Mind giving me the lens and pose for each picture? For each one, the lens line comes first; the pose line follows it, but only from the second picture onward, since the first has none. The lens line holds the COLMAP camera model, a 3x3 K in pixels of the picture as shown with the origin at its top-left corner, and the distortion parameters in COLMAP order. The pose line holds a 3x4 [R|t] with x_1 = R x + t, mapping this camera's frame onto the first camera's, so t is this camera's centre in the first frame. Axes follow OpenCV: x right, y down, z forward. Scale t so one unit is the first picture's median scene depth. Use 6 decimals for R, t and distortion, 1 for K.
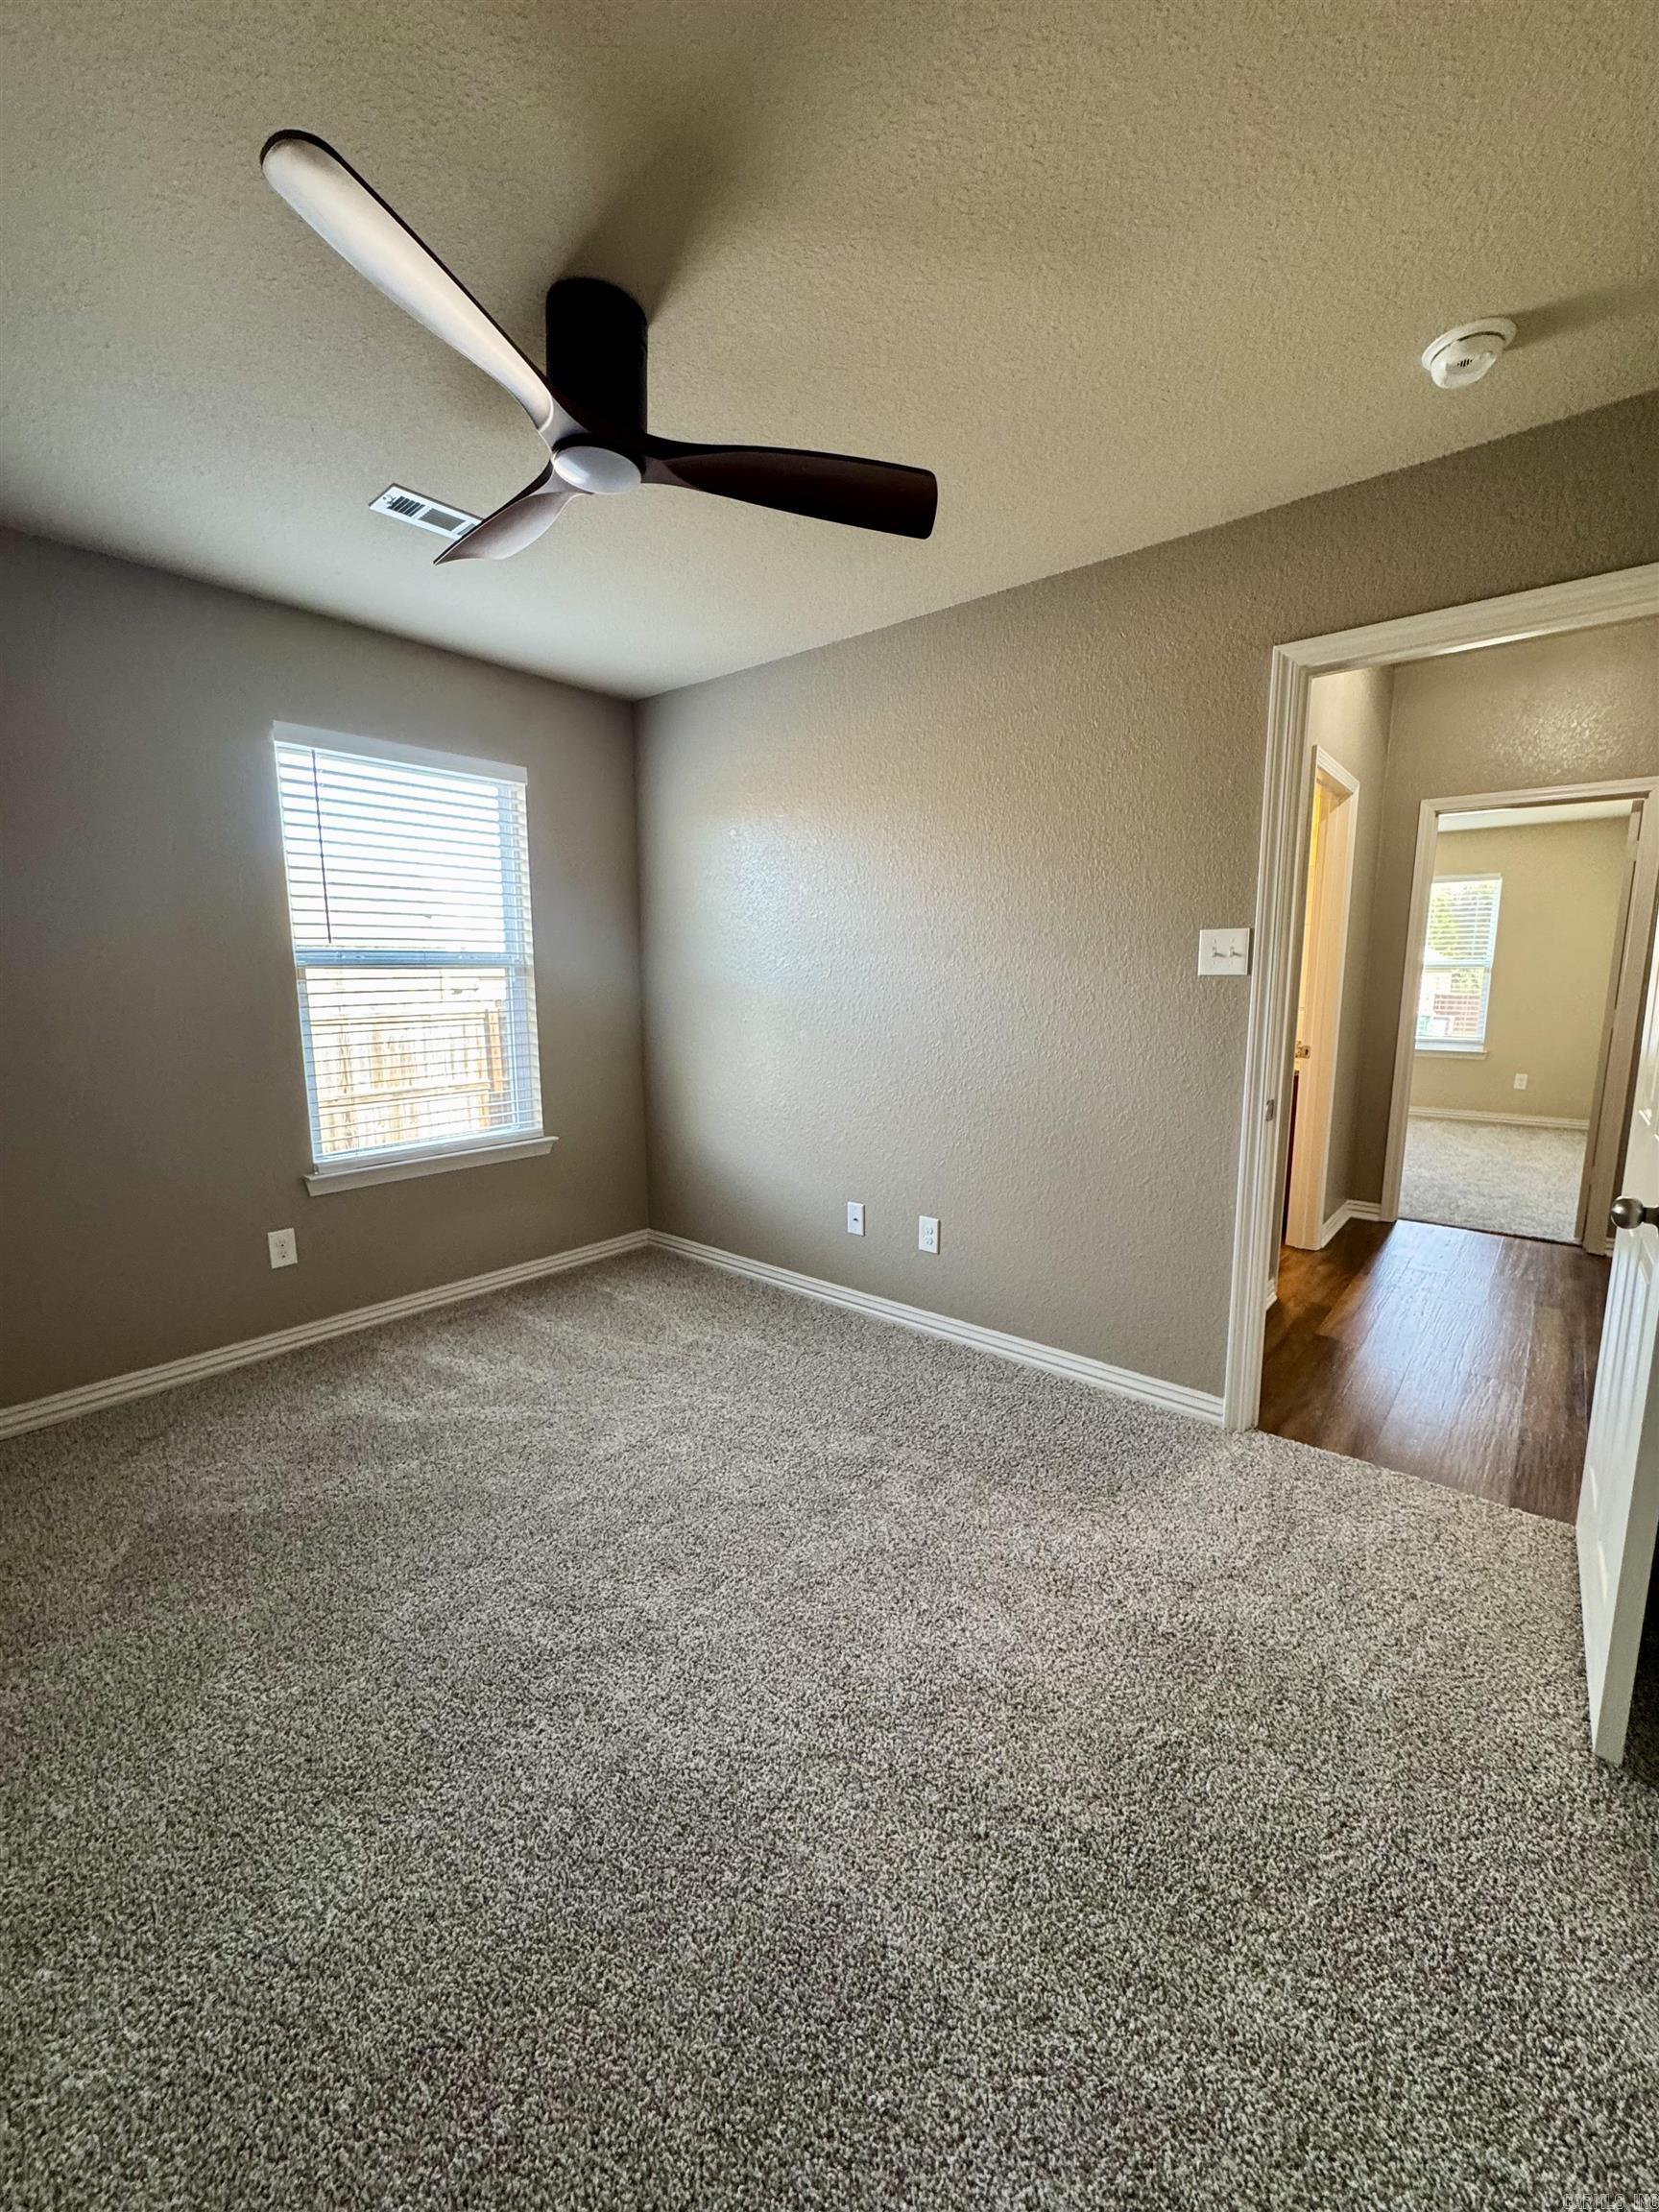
lens RADIAL K [[879.4, 0, 828.9], [0, 879.4, 1097.5], [0, 0, 1]] dist [-0.003375, 0.000544]
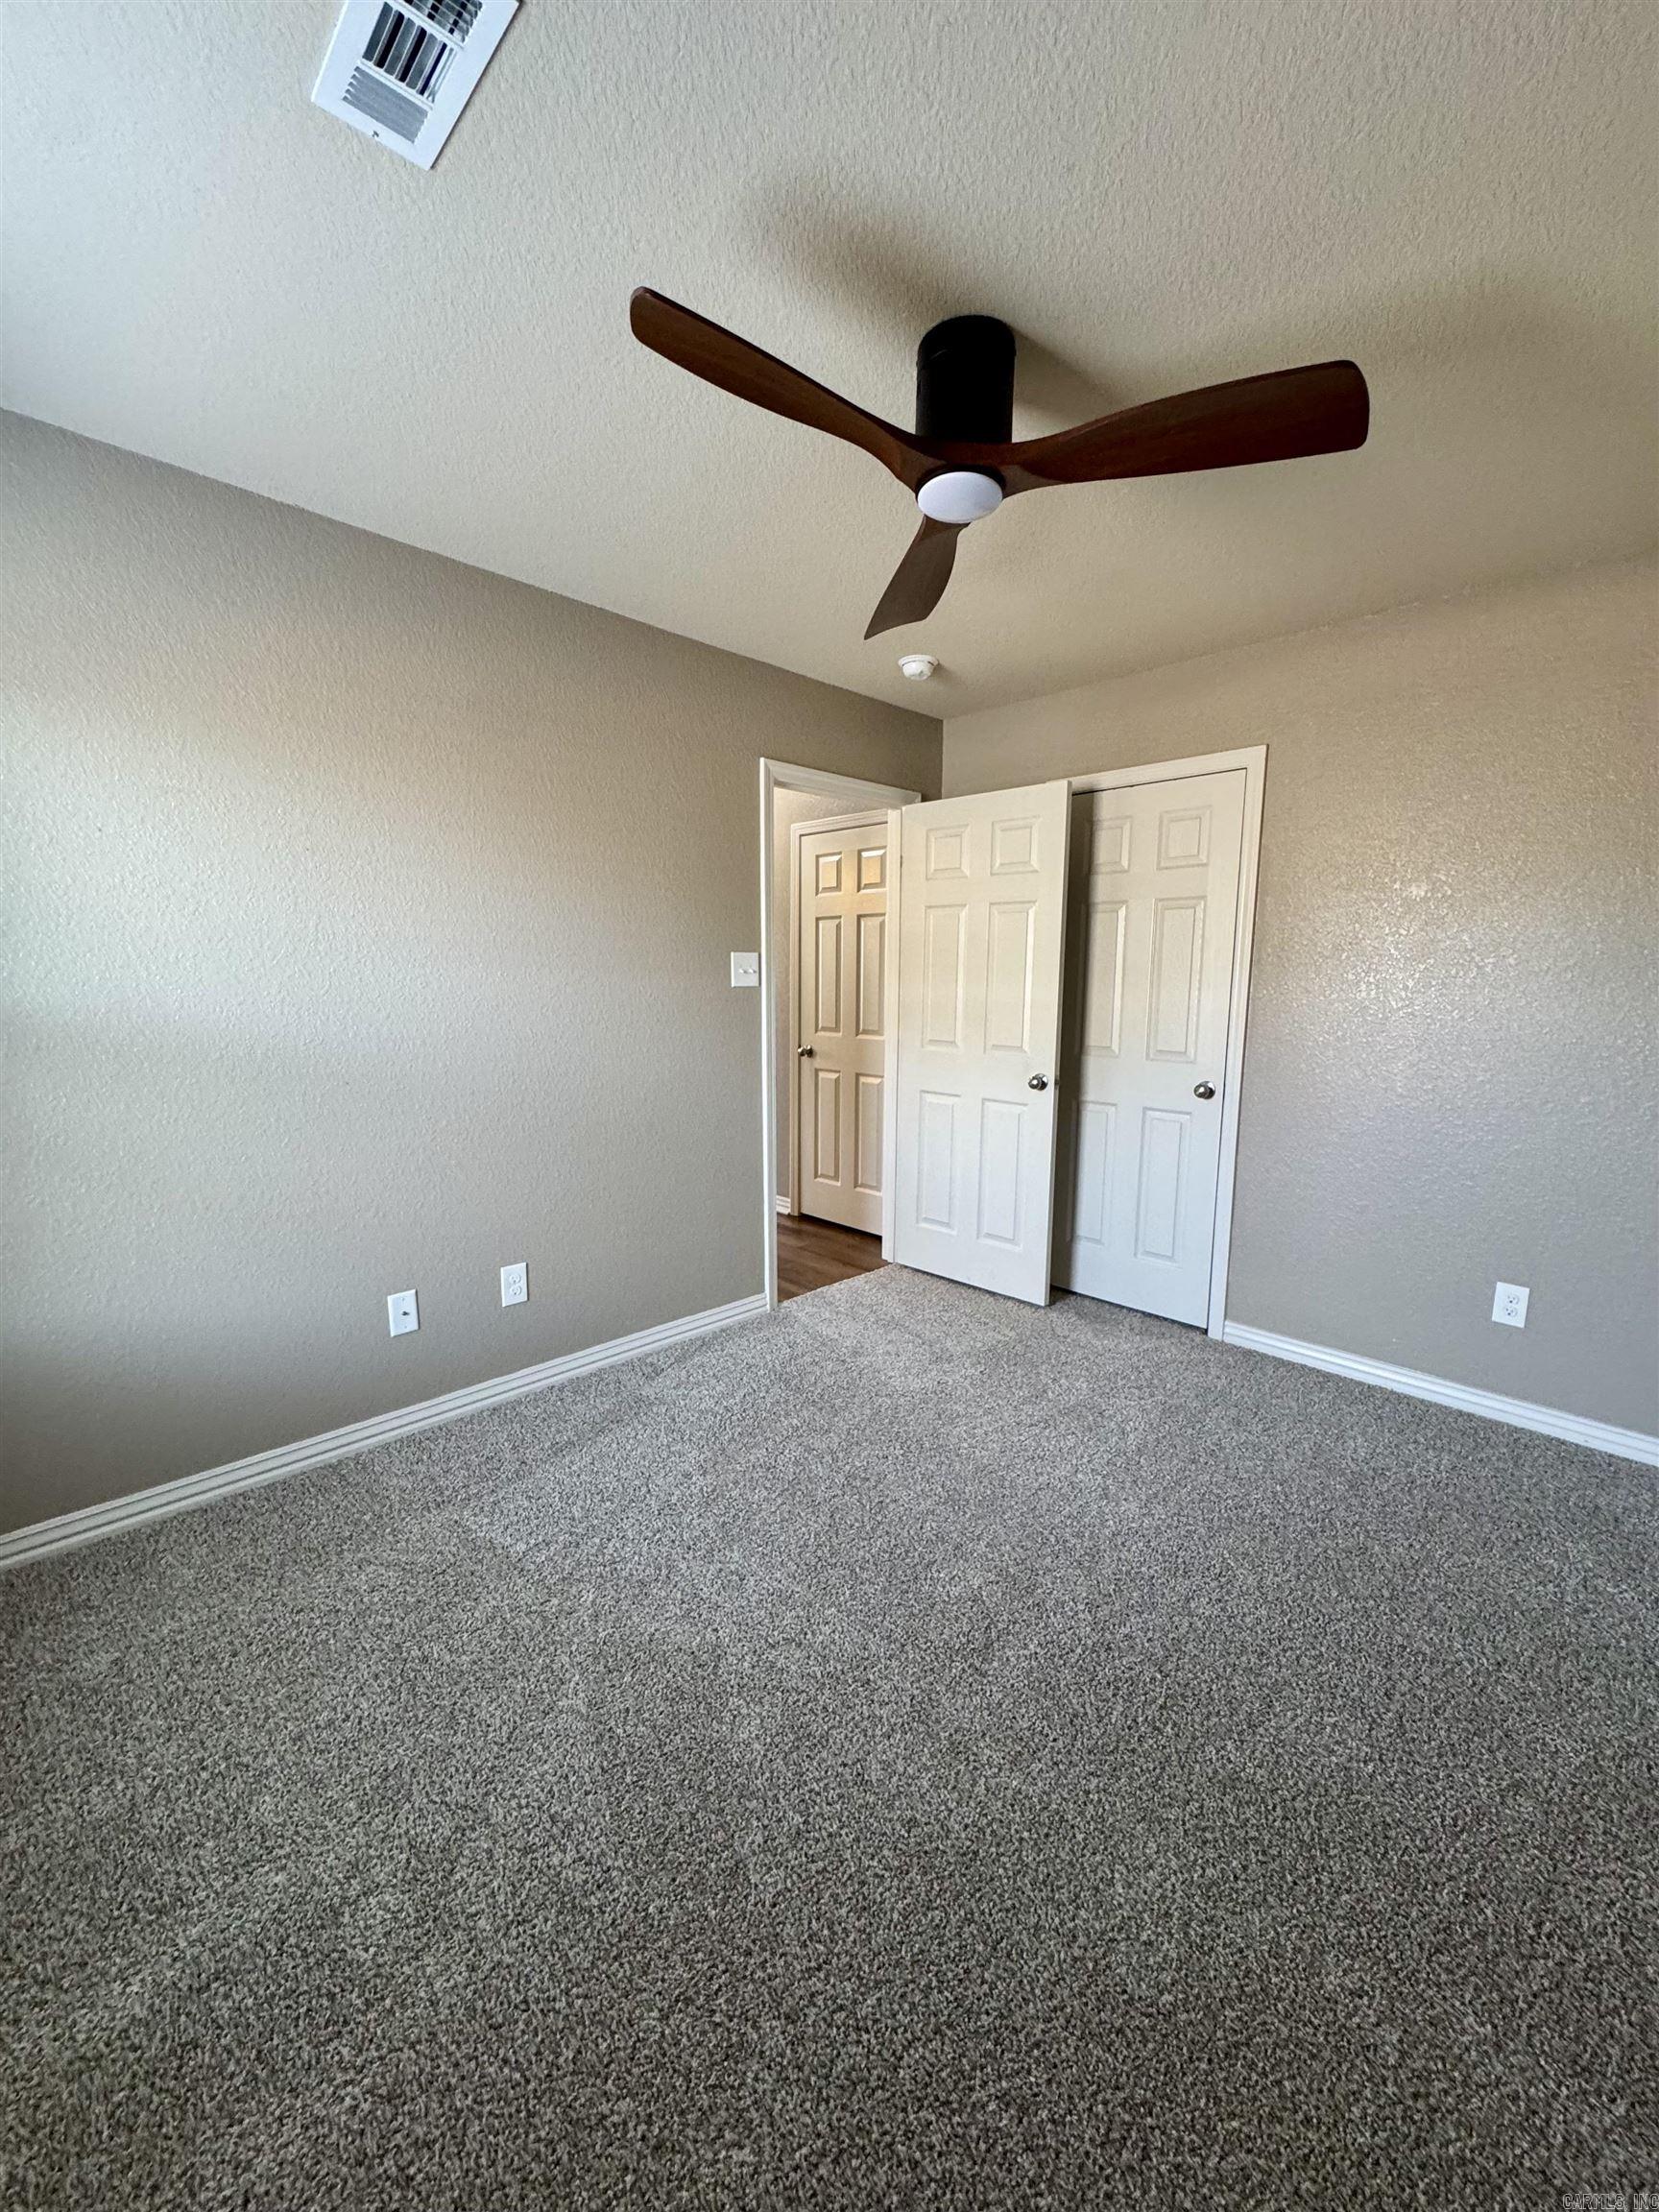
lens RADIAL K [[879.4, 0, 829.6], [0, 879.4, 1101.8], [0, 0, 1]] dist [-0.003375, 0.000544]
pose [[0.094924, -0.137936, 0.985882, -0.833666], [0.137525, 0.982675, 0.124246, -0.106336], [-0.985939, 0.123789, 0.112249, 0.684296]]
